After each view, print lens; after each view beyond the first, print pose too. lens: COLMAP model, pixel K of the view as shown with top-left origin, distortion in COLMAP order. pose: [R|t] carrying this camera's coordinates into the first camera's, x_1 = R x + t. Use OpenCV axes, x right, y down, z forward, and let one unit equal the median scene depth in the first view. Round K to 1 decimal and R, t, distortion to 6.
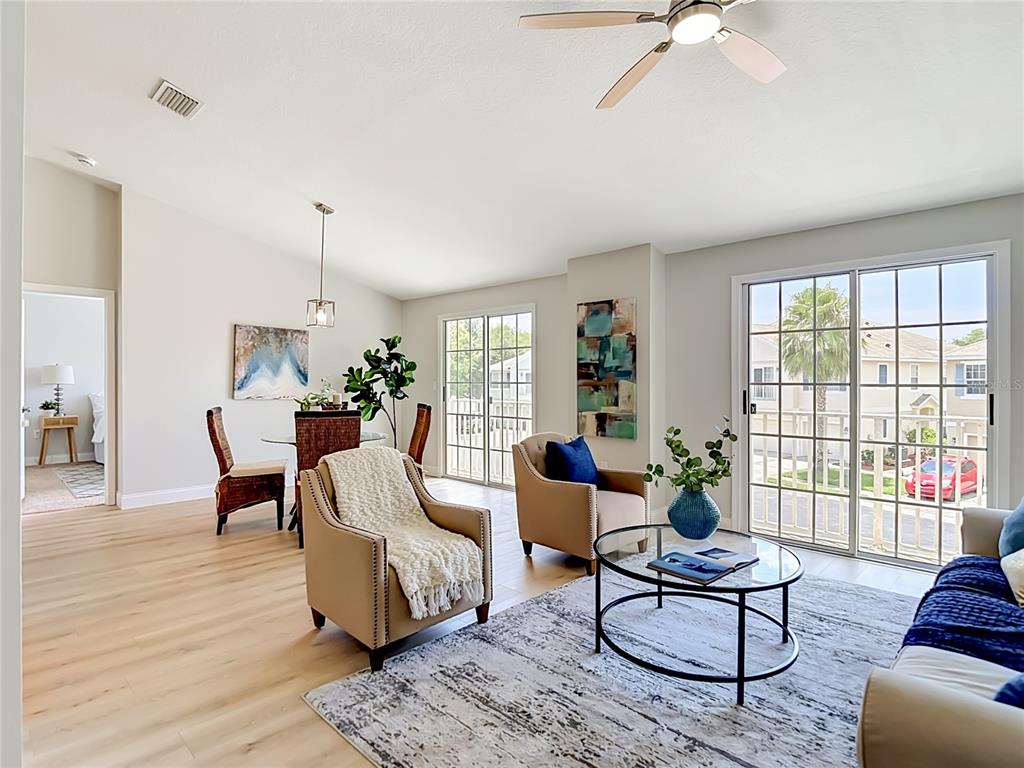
lens RADIAL K [[547.6, 0, 514.1], [0, 547.6, 380.0], [0, 0, 1]] dist [-0.008473, -0.009595]
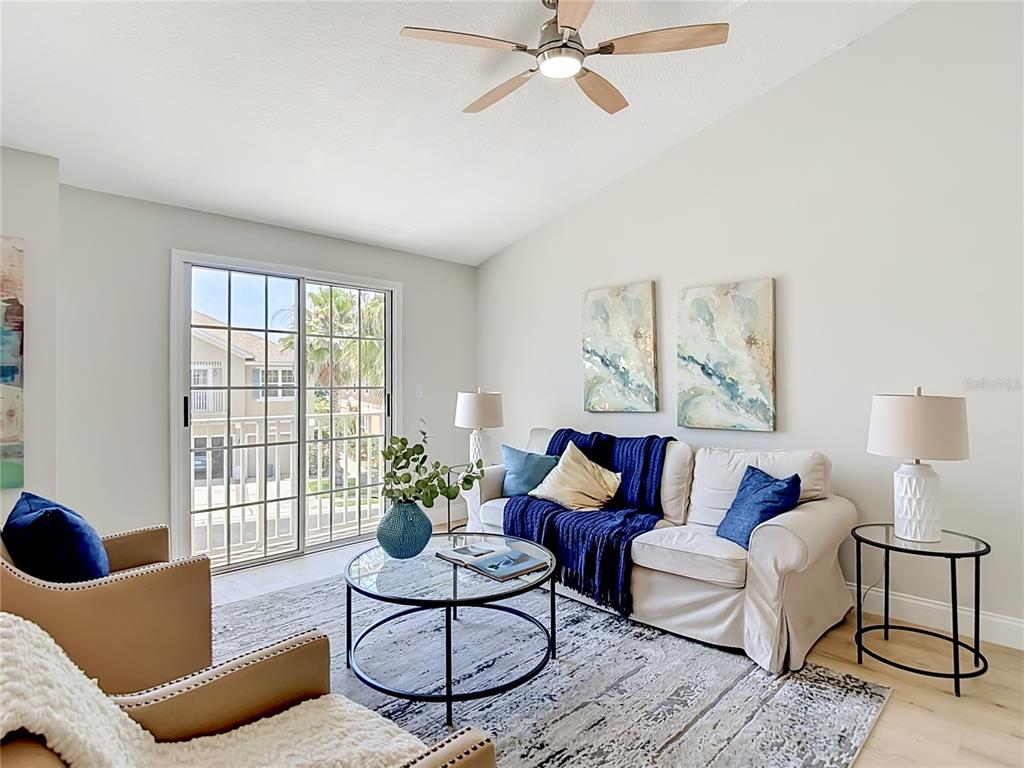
lens RADIAL K [[555.4, 0, 517.1], [0, 555.4, 376.5], [0, 0, 1]] dist [0.020284, -0.031342]
pose [[-0.000582, 0.011327, 0.999936, -0.346392], [-0.001376, 0.999935, -0.011327, -0.001200], [-0.999999, -0.001383, -0.000567, 0.466490]]
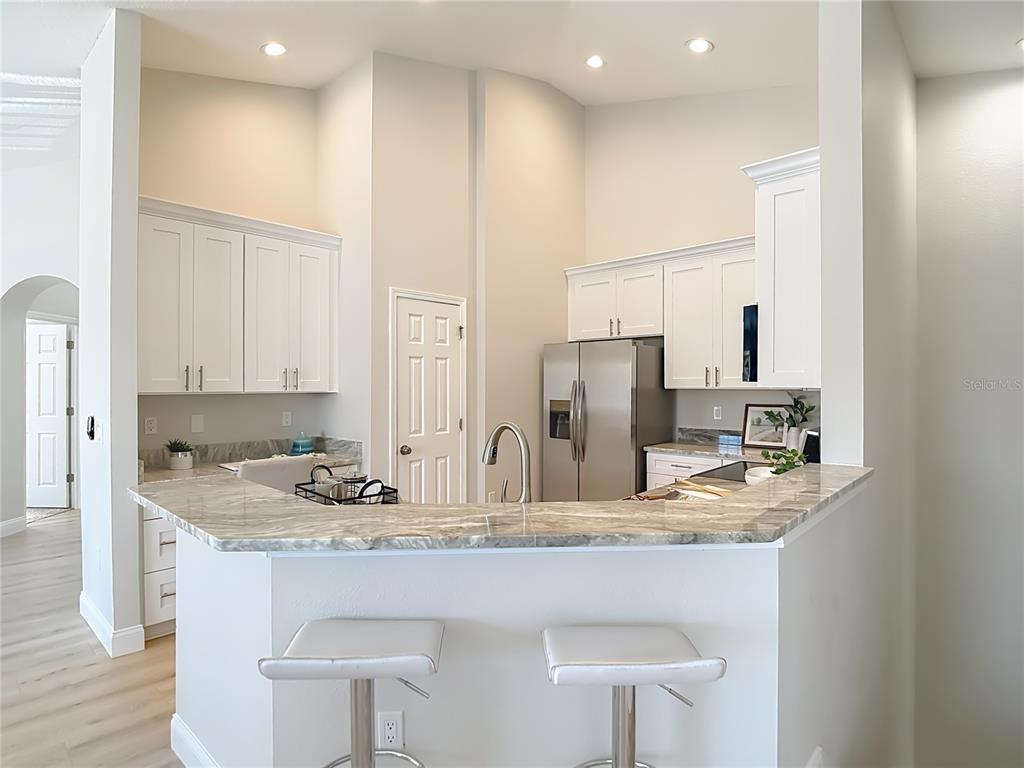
lens RADIAL K [[541.0, 0, 508.0], [0, 541.0, 384.3], [0, 0, 1]] dist [0.002637, -0.021252]
pose [[-0.999724, -0.000054, -0.023493, -0.801269], [0.000058, 0.999989, -0.004733, -0.034557], [0.023493, -0.004733, -0.999713, 0.996342]]
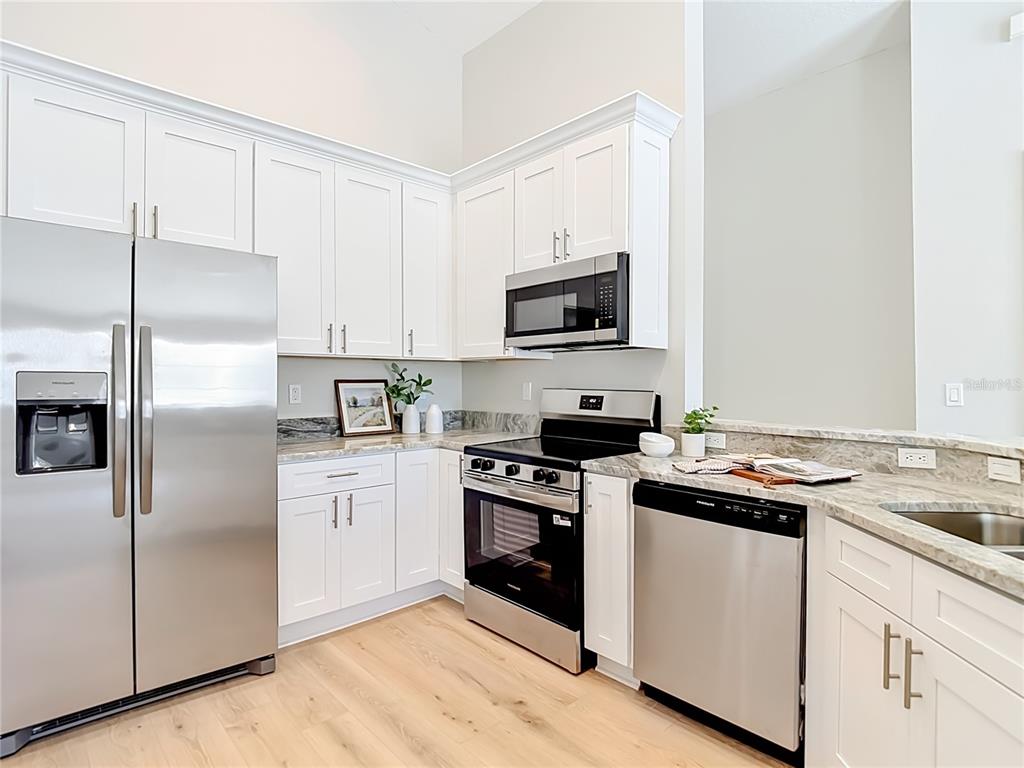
lens RADIAL K [[547.6, 0, 514.1], [0, 547.6, 380.0], [0, 0, 1]] dist [-0.008473, -0.009595]
pose [[-0.046657, -0.004501, -0.998901, -0.544816], [0.008305, 0.999954, -0.004893, 0.001022], [0.998876, -0.008524, -0.046617, 0.326177]]
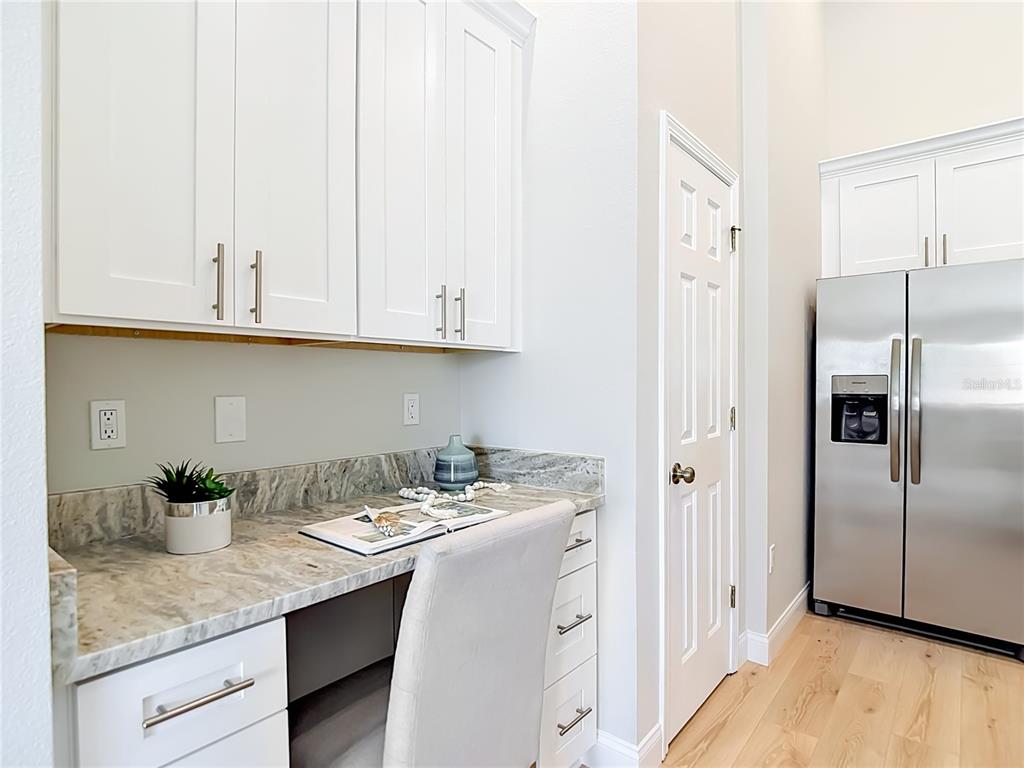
lens RADIAL K [[542.2, 0, 515.7], [0, 542.2, 384.1], [0, 0, 1]] dist [0.001168, -0.020666]
pose [[-0.997338, 0.004183, -0.072794, -0.514305], [0.004264, 0.999990, -0.000965, -0.001093], [0.072789, -0.001273, -0.997347, 0.532263]]
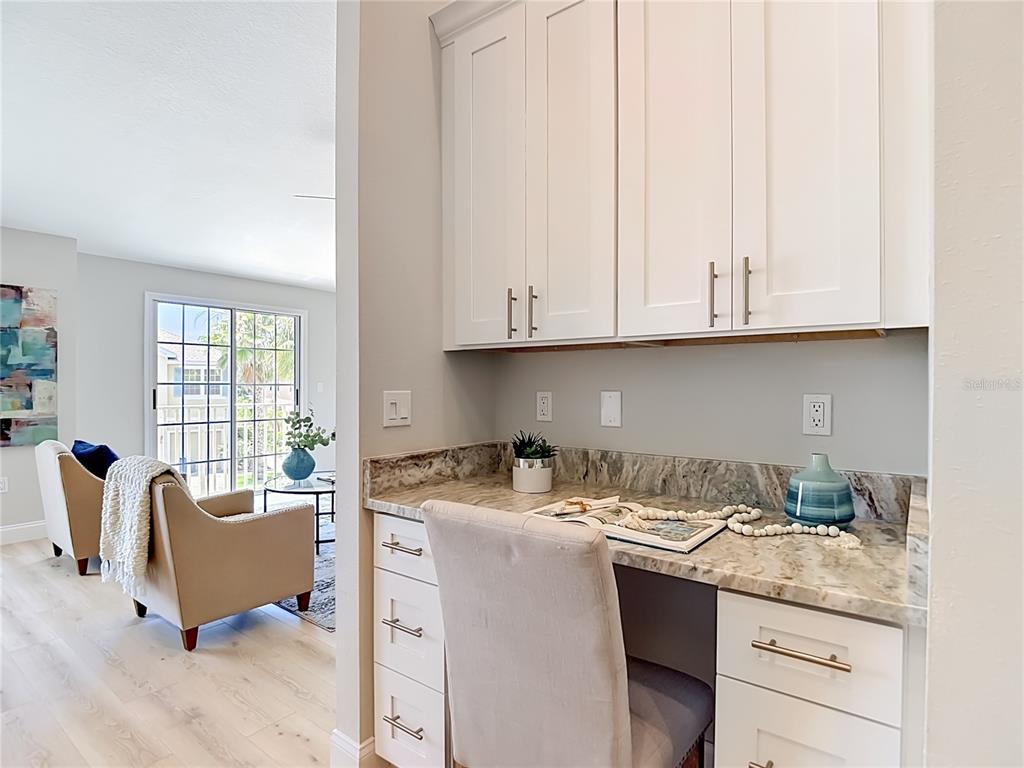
lens RADIAL K [[542.2, 0, 515.7], [0, 542.2, 384.1], [0, 0, 1]] dist [0.001168, -0.020666]
pose [[-0.127659, -0.002006, 0.991816, -0.756139], [-0.007994, 0.999968, 0.000993, 0.000185], [-0.991786, -0.007802, -0.127671, 0.331395]]
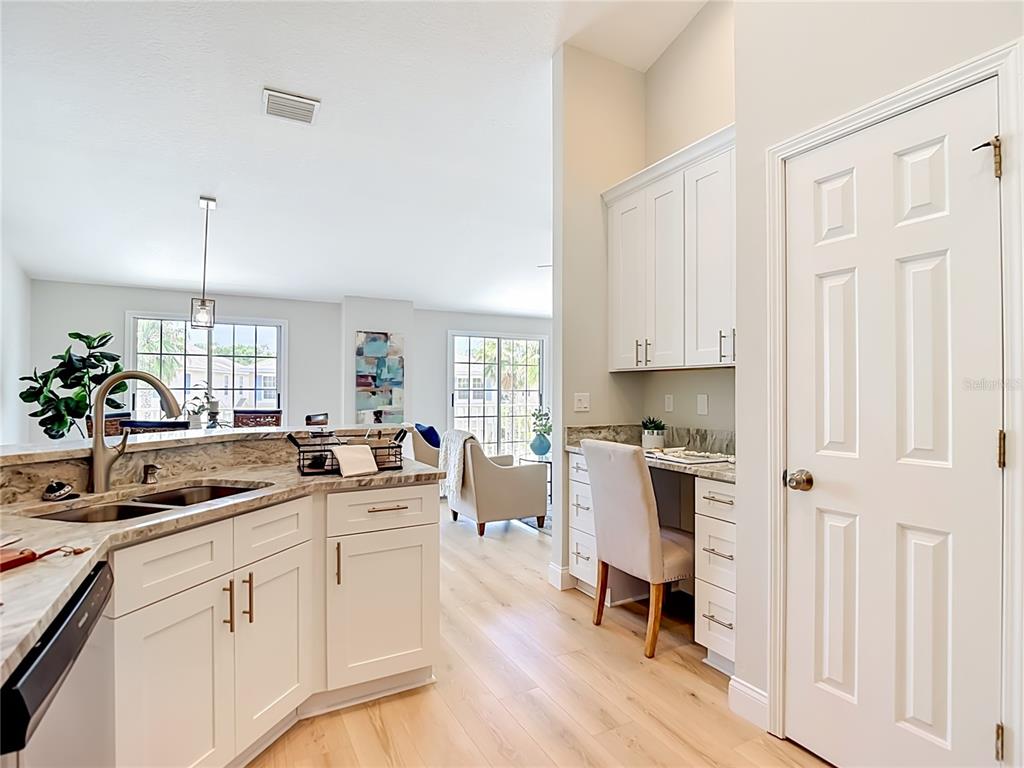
lens RADIAL K [[542.2, 0, 515.7], [0, 542.2, 384.1], [0, 0, 1]] dist [0.001168, -0.020666]
pose [[0.304887, 0.009569, 0.952340, -1.093853], [-0.007951, 0.999940, -0.007502, -0.000647], [-0.952355, -0.005285, 0.304945, 0.228638]]
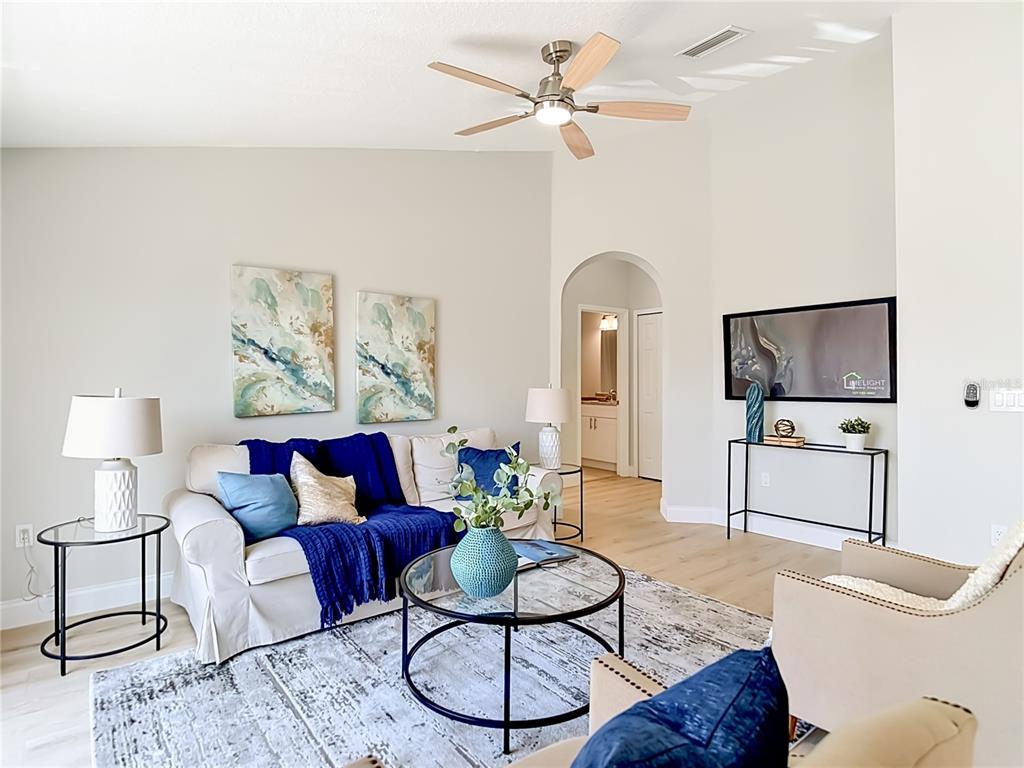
lens RADIAL K [[542.2, 0, 515.7], [0, 542.2, 384.1], [0, 0, 1]] dist [0.001168, -0.020666]
pose [[-0.993606, -0.008257, 0.112601, 0.113125], [-0.007276, 0.999932, 0.009119, -0.005729], [-0.112669, 0.008242, -0.993598, 0.989358]]
